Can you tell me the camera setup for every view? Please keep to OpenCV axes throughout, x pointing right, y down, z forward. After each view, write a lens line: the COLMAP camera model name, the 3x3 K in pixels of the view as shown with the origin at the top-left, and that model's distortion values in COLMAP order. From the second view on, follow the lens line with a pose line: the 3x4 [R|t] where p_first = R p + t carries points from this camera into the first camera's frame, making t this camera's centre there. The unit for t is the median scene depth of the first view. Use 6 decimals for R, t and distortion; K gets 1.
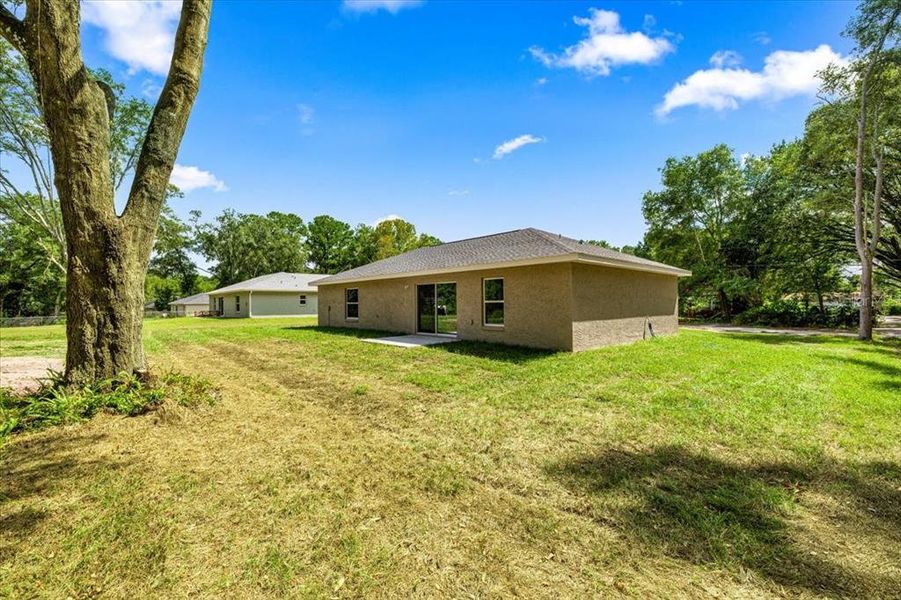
lens RADIAL K [[407.7, 0, 447.1], [0, 407.7, 304.5], [0, 0, 1]] dist [0.002004, -0.001014]
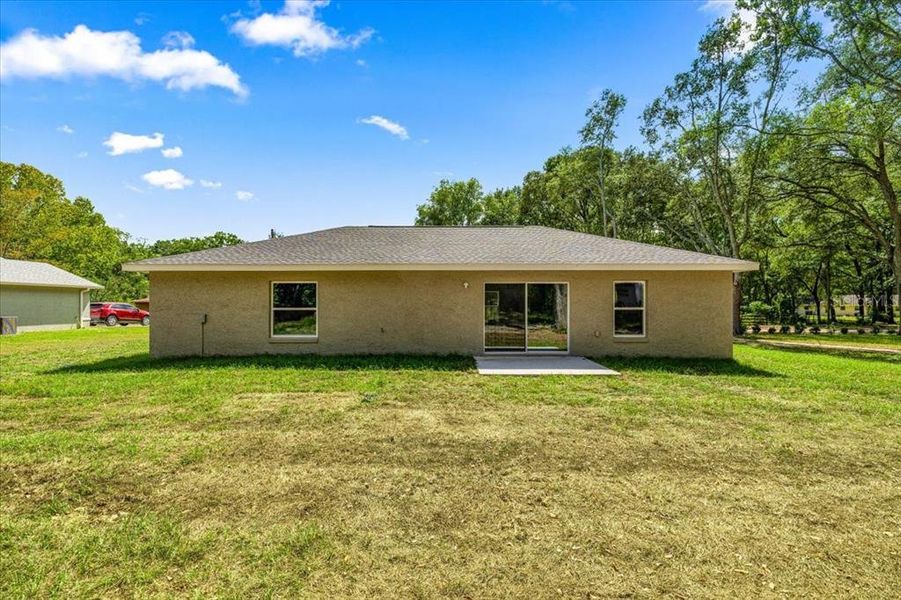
lens RADIAL K [[407.7, 0, 447.1], [0, 407.7, 304.5], [0, 0, 1]] dist [0.002004, -0.001014]
pose [[0.651462, 0.012143, 0.758584, -0.675663], [-0.002994, 0.999905, -0.013435, -0.002592], [-0.758676, 0.006481, 0.651436, 0.627773]]
